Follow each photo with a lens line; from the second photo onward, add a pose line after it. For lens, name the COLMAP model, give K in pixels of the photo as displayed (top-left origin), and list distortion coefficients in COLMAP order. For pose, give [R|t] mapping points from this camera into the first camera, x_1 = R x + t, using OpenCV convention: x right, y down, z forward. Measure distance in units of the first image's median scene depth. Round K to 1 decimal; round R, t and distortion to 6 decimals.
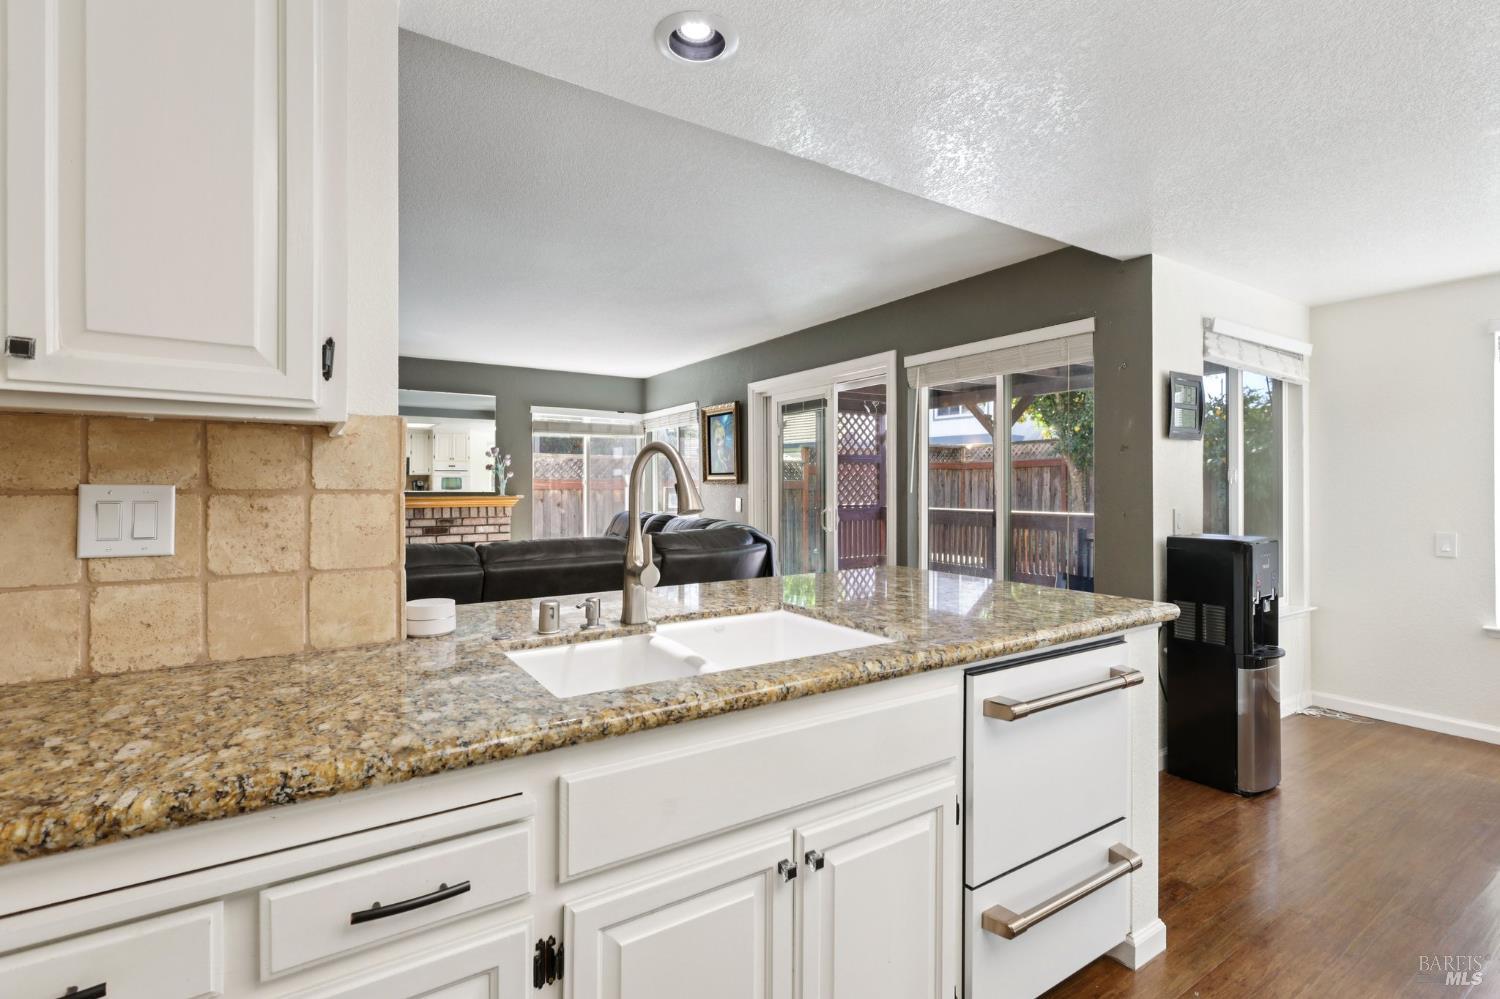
lens RADIAL K [[693.8, 0, 746.4], [0, 693.8, 491.0], [0, 0, 1]] dist [0.002361, -0.000909]
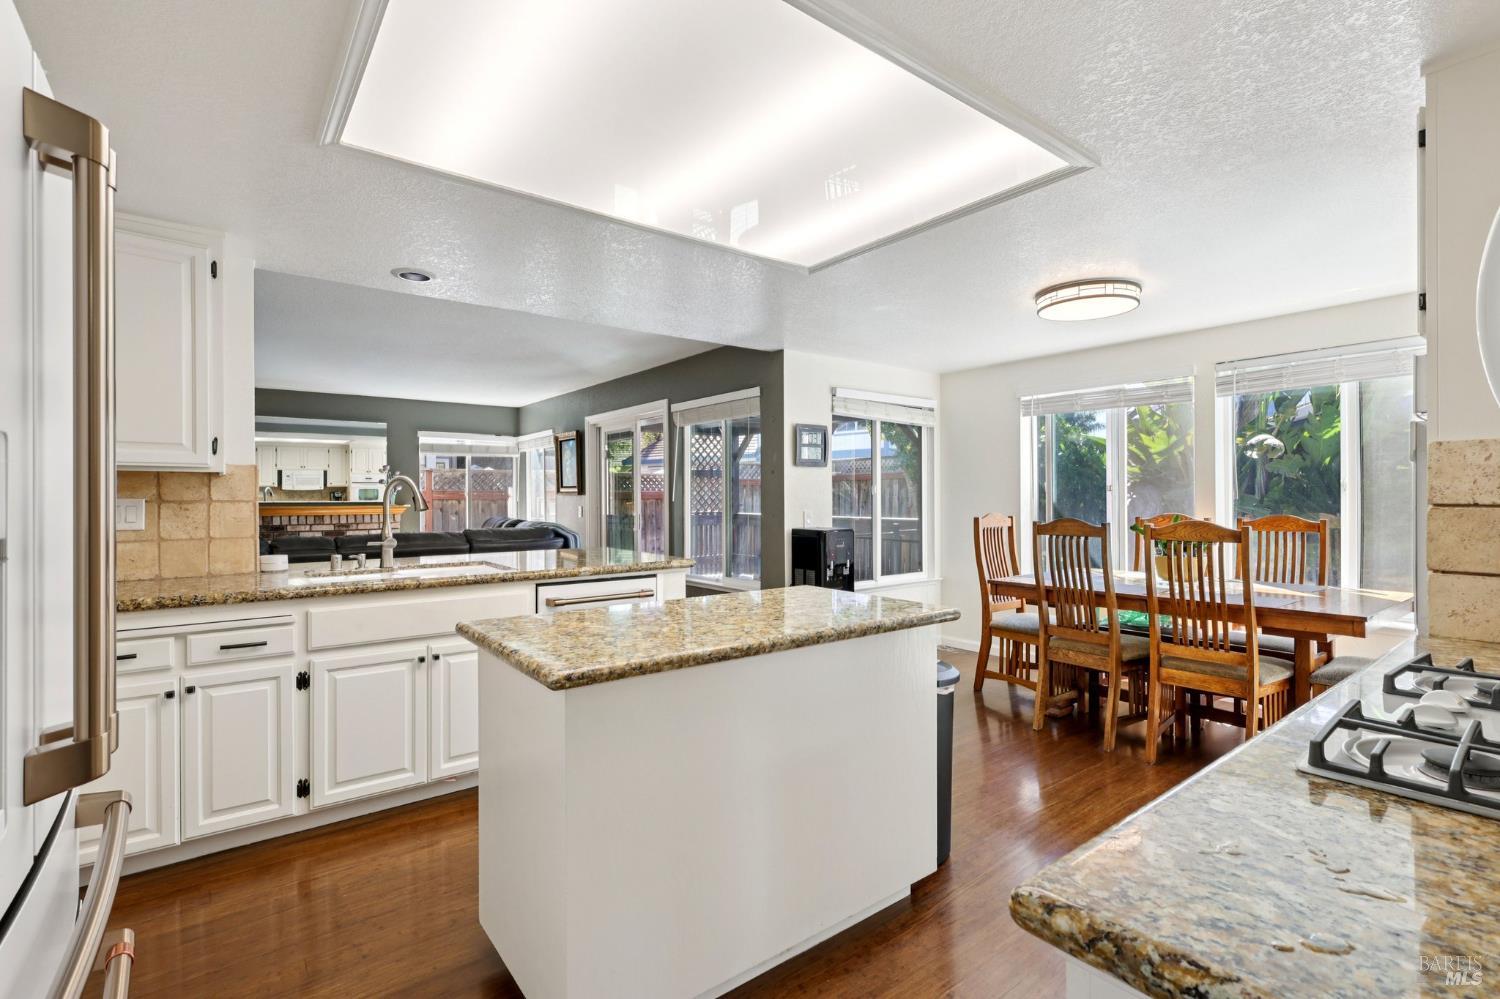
lens RADIAL K [[693.8, 0, 750.3], [0, 693.8, 502.0], [0, 0, 1]] dist [0.002361, -0.000909]
pose [[0.996937, -0.003222, 0.078142, 0.362375], [0.003046, 0.999993, 0.002378, 0.001092], [-0.078149, -0.002133, 0.996939, -0.529079]]
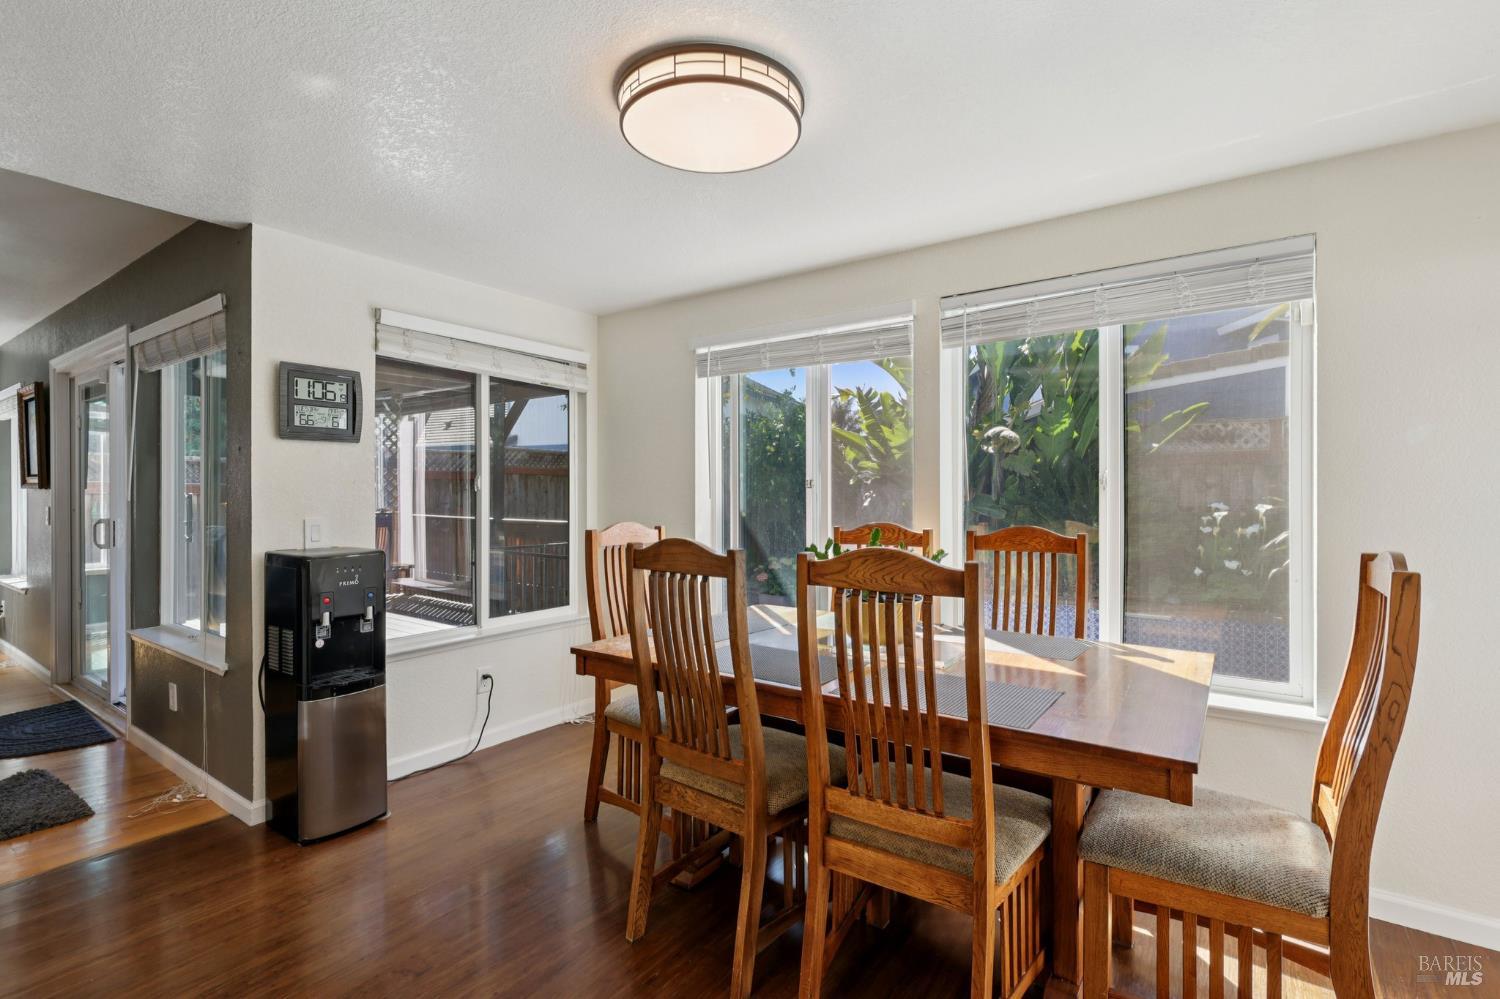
lens RADIAL K [[693.8, 0, 749.6], [0, 693.8, 497.6], [0, 0, 1]] dist [0.002361, -0.000909]
pose [[0.932045, 0.001374, 0.362340, 0.799199], [-0.001307, 0.999999, -0.000428, -0.001872], [-0.362340, -0.000074, 0.932046, -0.020013]]
